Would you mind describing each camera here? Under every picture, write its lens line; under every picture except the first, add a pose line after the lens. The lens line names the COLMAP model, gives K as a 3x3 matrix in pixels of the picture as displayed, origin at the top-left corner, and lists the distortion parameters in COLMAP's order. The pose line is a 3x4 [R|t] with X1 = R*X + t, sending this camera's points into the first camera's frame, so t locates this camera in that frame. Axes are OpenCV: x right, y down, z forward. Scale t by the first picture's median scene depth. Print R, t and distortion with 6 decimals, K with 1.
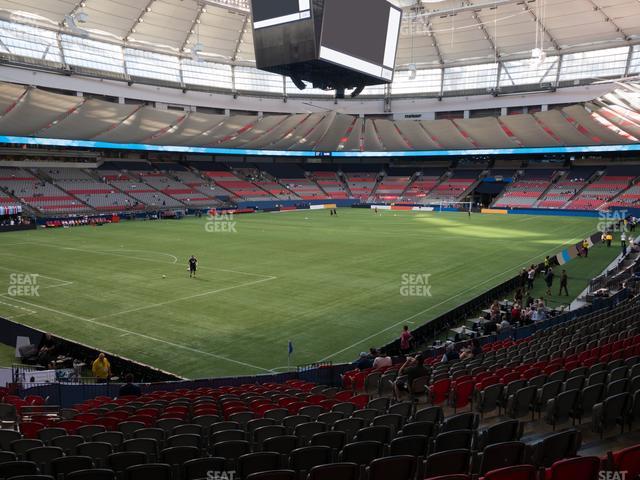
lens RADIAL K [[540.8, 0, 320.0], [0, 540.8, 240.0], [0, 0, 1]] dist [-0.032604, 0.019324]
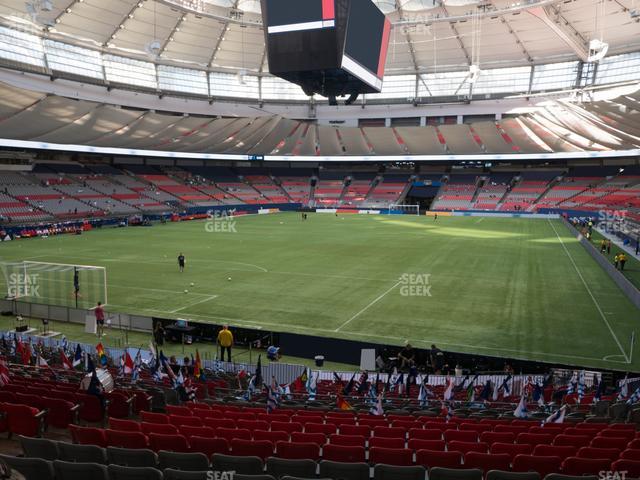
lens RADIAL K [[540.8, 0, 320.0], [0, 540.8, 240.0], [0, 0, 1]] dist [-0.032604, 0.019324]
pose [[0.969970, -0.023423, 0.242095, -0.140103], [0.024650, 0.999694, -0.002039, -0.003252], [-0.241973, 0.007946, 0.970250, 0.007639]]
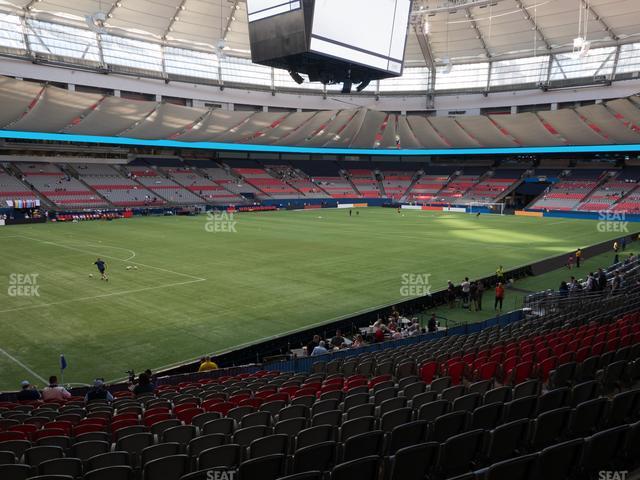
lens RADIAL K [[540.8, 0, 320.0], [0, 540.8, 240.0], [0, 0, 1]] dist [-0.032604, 0.019324]
pose [[0.991871, 0.024829, -0.124801, 0.068312], [-0.024442, 0.999691, 0.004632, -0.002688], [0.124877, -0.001544, 0.992171, 0.025136]]
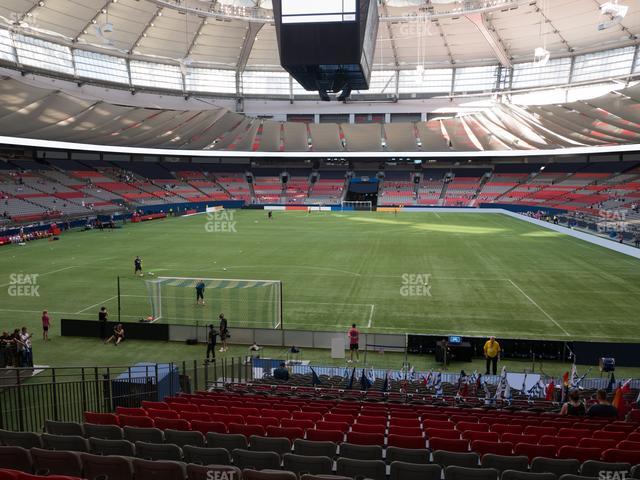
lens RADIAL K [[540.8, 0, 320.0], [0, 540.8, 240.0], [0, 0, 1]] dist [-0.032604, 0.019324]
pose [[0.888146, -0.050466, 0.456781, -0.256826], [0.048945, 0.998686, 0.015168, -0.011833], [-0.456947, 0.008886, 0.889450, 0.066682]]
